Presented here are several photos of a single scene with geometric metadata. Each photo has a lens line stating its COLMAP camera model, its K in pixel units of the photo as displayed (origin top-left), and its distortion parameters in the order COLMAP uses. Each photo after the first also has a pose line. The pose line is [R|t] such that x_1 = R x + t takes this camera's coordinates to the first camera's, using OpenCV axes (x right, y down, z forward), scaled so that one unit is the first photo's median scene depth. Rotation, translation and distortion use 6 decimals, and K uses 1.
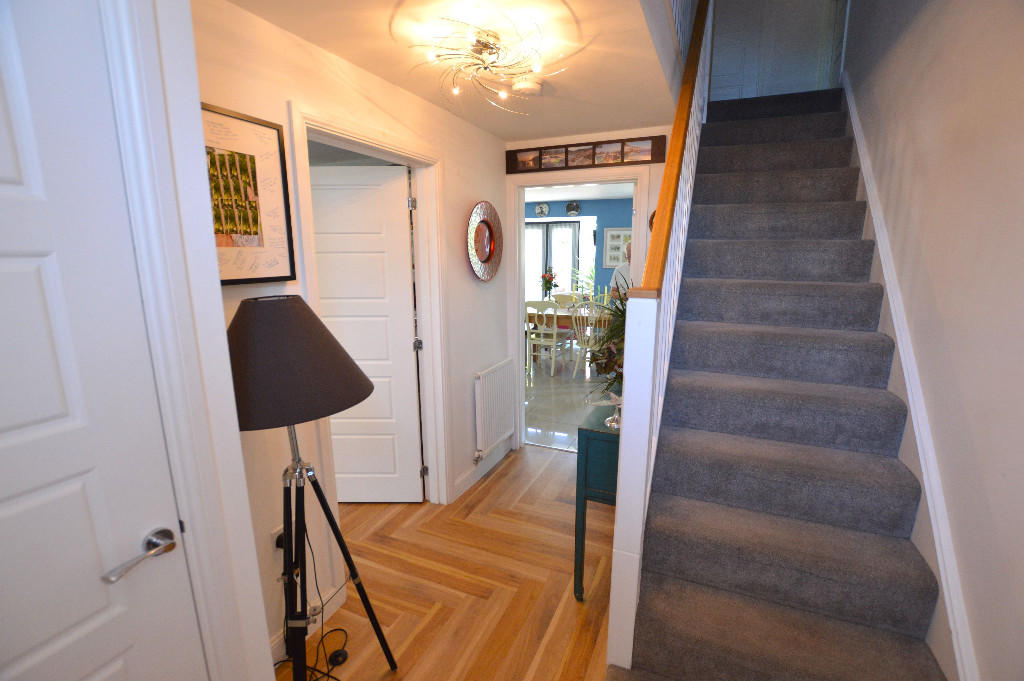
lens RADIAL K [[459.0, 0, 510.7], [0, 459.0, 343.2], [0, 0, 1]] dist [-0.029065, -0.000302]
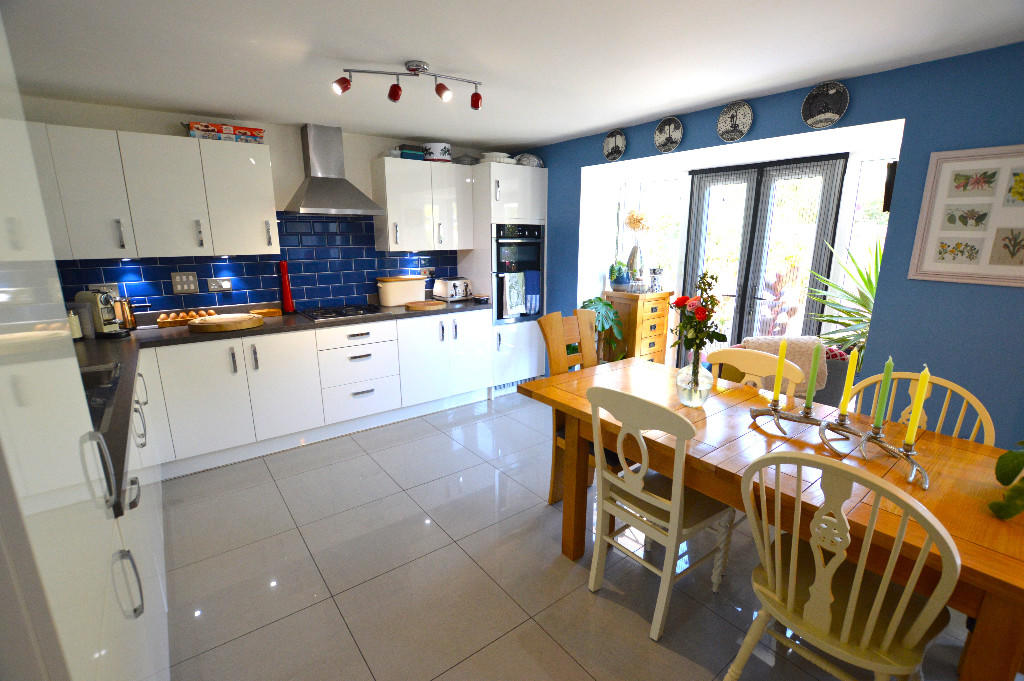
lens RADIAL K [[459.0, 0, 518.3], [0, 459.0, 346.8], [0, 0, 1]] dist [-0.029065, -0.000302]
pose [[0.884027, 0.111215, -0.454012, 0.105716], [-0.095550, 0.993769, 0.057383, -0.108145], [0.457565, -0.007348, 0.889146, 0.588625]]
